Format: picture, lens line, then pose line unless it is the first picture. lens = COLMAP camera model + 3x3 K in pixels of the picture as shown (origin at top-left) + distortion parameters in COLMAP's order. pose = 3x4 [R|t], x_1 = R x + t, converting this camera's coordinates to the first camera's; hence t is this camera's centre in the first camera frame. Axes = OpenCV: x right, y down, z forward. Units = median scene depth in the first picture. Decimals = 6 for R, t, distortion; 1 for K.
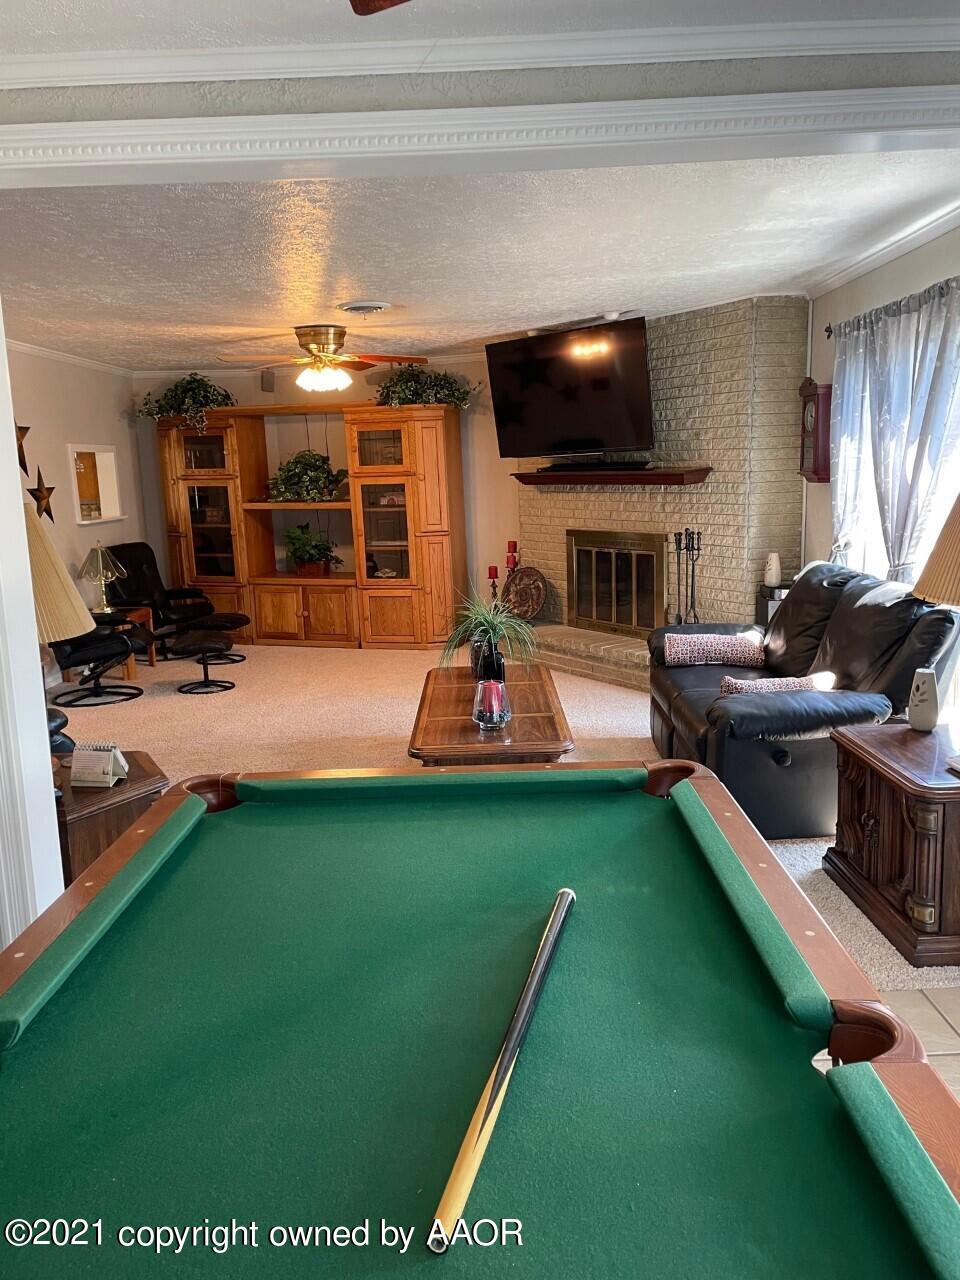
lens RADIAL K [[968.6, 0, 479.3], [0, 968.6, 631.2], [0, 0, 1]] dist [0.070850, -0.008338]
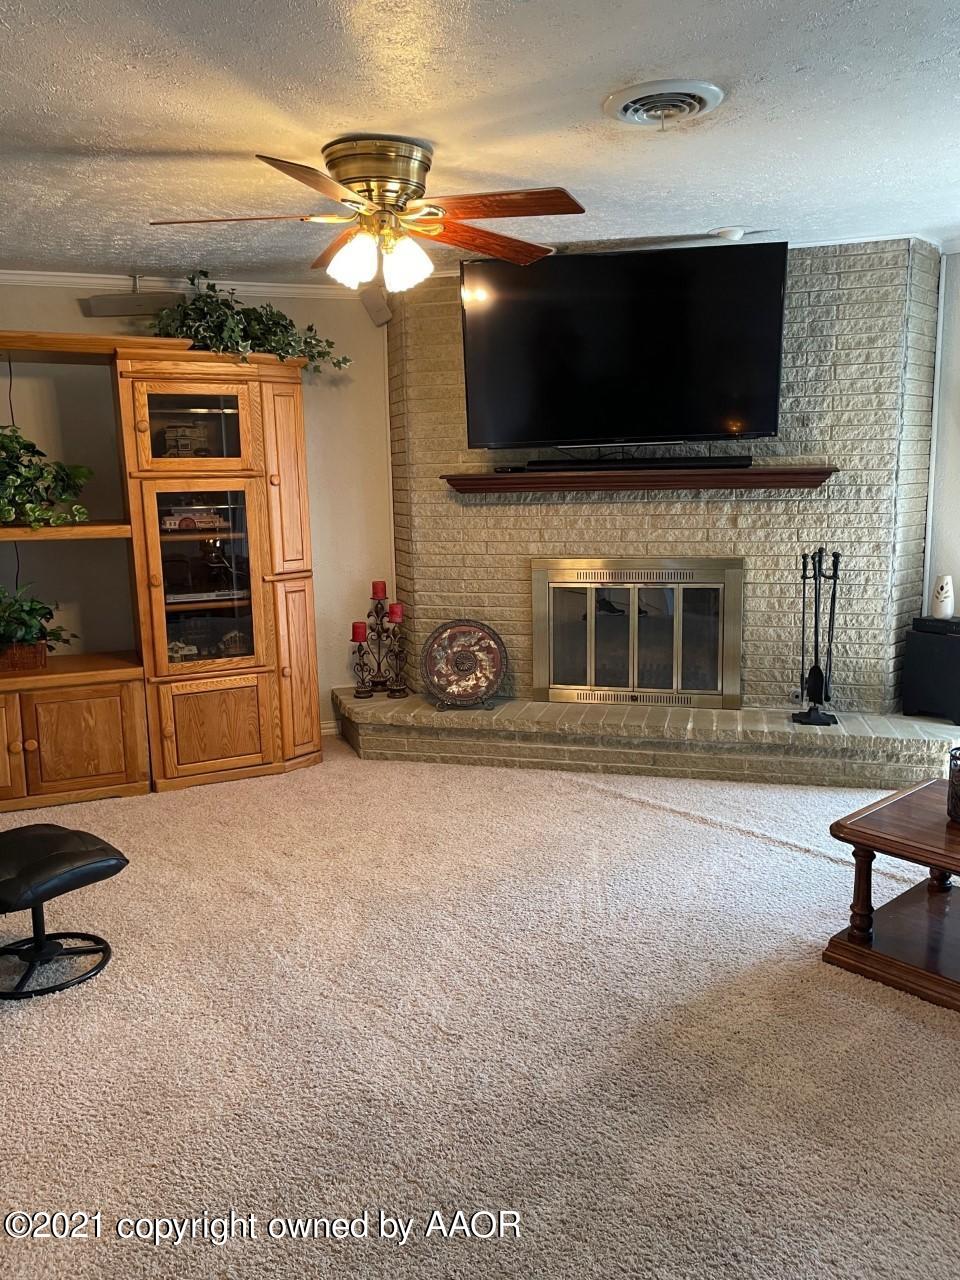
lens RADIAL K [[968.6, 0, 479.3], [0, 968.6, 631.2], [0, 0, 1]] dist [0.070850, -0.008338]
pose [[0.751575, -0.088666, 0.653662, -0.350820], [0.106771, 0.994210, 0.012096, -0.061602], [-0.650950, 0.060701, 0.756690, 0.475657]]
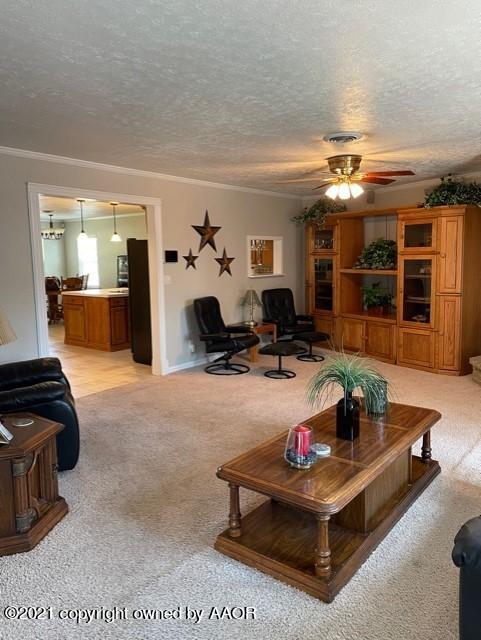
lens RADIAL K [[484.3, 0, 240.1], [0, 484.3, 315.6], [0, 0, 1]] dist [0.070850, -0.008338]
pose [[0.788435, 0.098643, -0.607157, 0.152779], [-0.116849, 0.993103, 0.009610, -0.040022], [0.603917, 0.063369, 0.794524, 0.234653]]
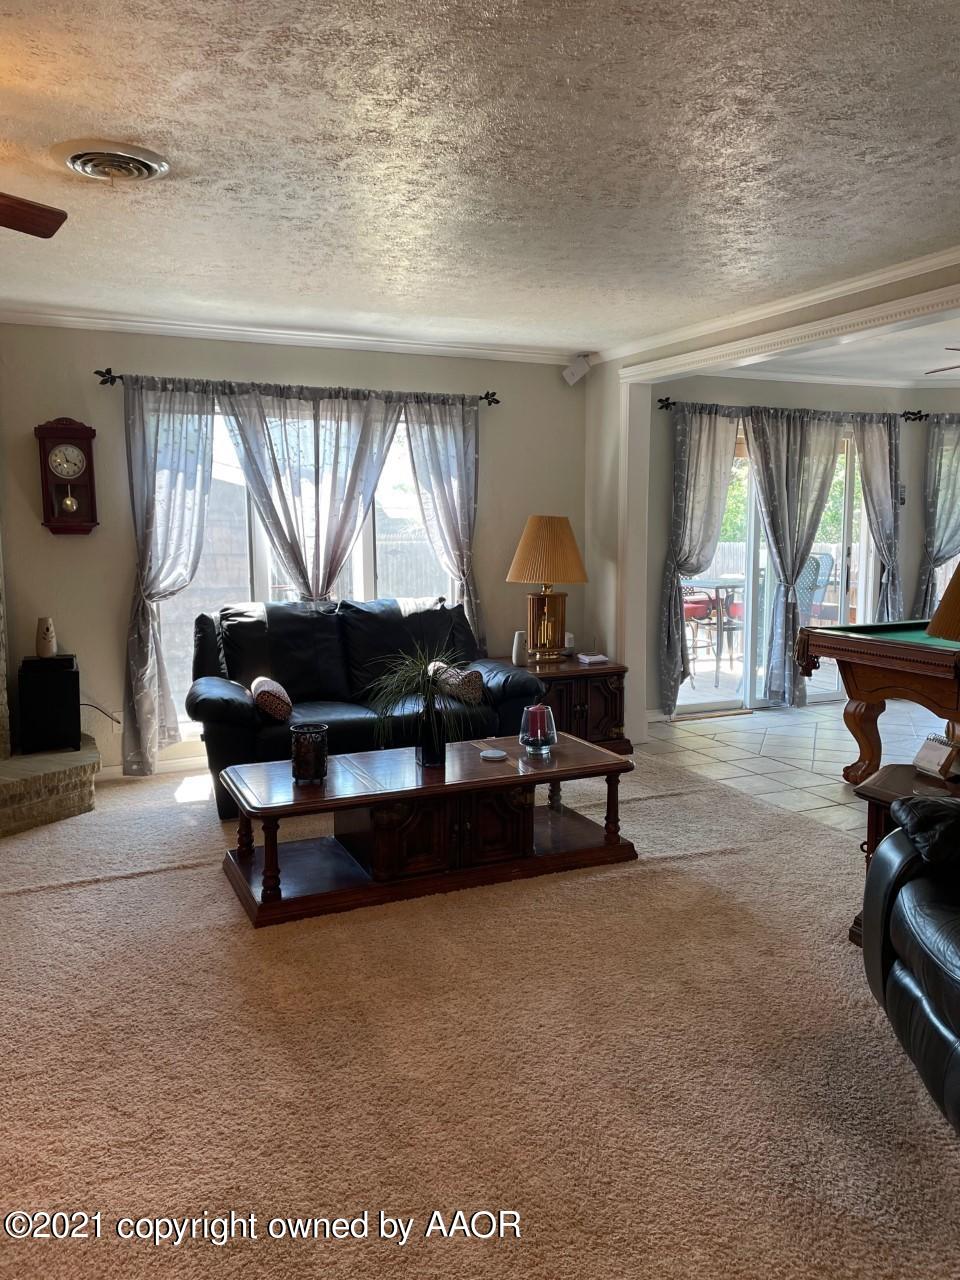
lens RADIAL K [[968.6, 0, 479.3], [0, 968.6, 631.2], [0, 0, 1]] dist [0.070850, -0.008338]
pose [[-0.420140, -0.065134, 0.905119, -0.441337], [0.170215, 0.974061, 0.149106, -0.093080], [-0.891352, 0.216710, -0.398155, 0.715713]]
